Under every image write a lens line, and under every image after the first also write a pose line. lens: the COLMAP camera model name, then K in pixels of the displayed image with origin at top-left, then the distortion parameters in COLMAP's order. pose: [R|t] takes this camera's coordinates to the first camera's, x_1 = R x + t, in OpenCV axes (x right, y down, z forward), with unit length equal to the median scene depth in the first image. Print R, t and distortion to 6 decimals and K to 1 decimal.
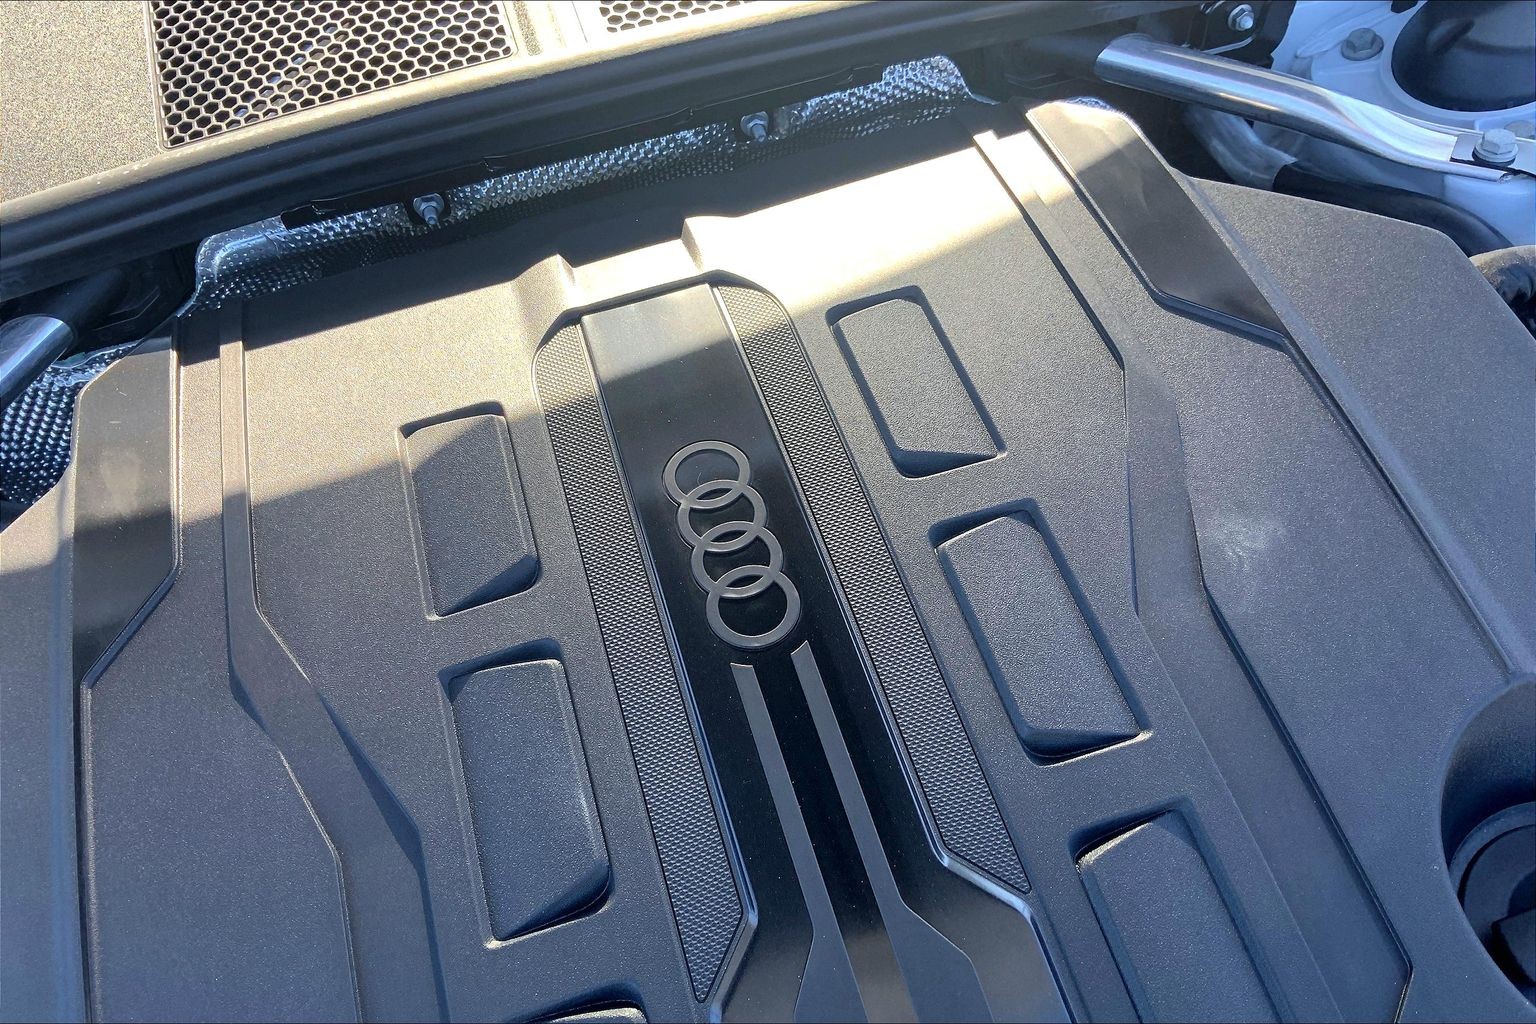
lens RADIAL K [[1240.4, 0, 768.0], [0, 1240.4, 512.0], [0, 0, 1]] dist [0.133979, -0.284736]
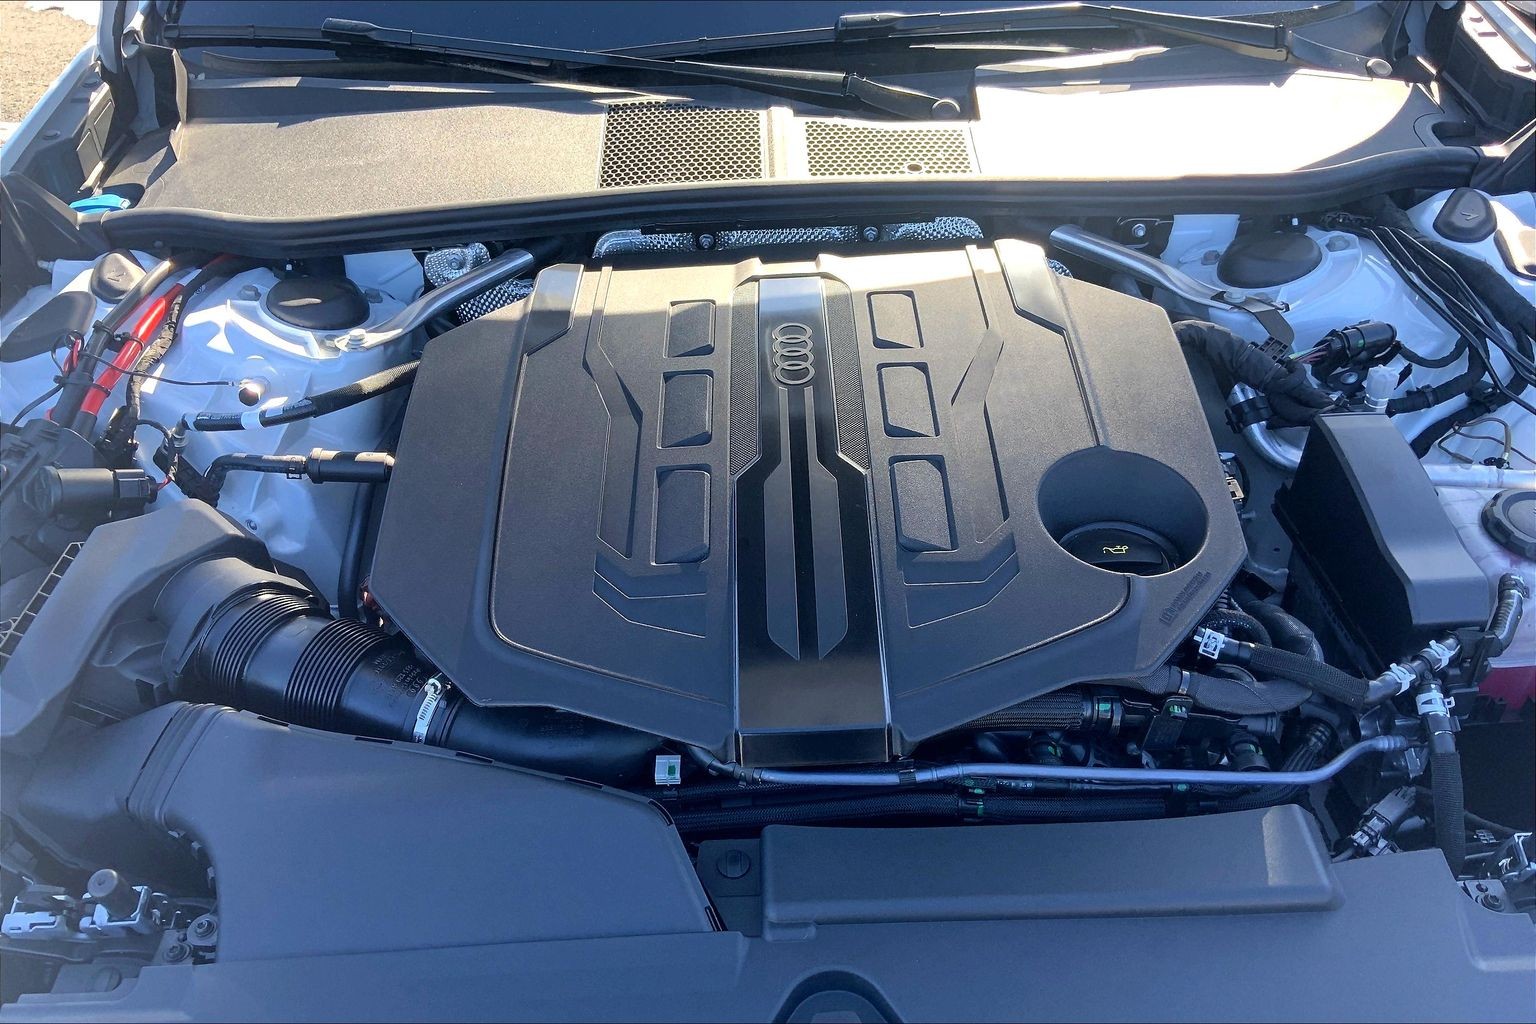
lens RADIAL K [[1240.4, 0, 768.0], [0, 1240.4, 512.0], [0, 0, 1]] dist [0.133979, -0.284736]
pose [[0.959959, 0.204342, -0.191631, 0.362466], [-0.243523, 0.946825, -0.210282, 0.678478], [0.138471, 0.248528, 0.958676, -0.981993]]
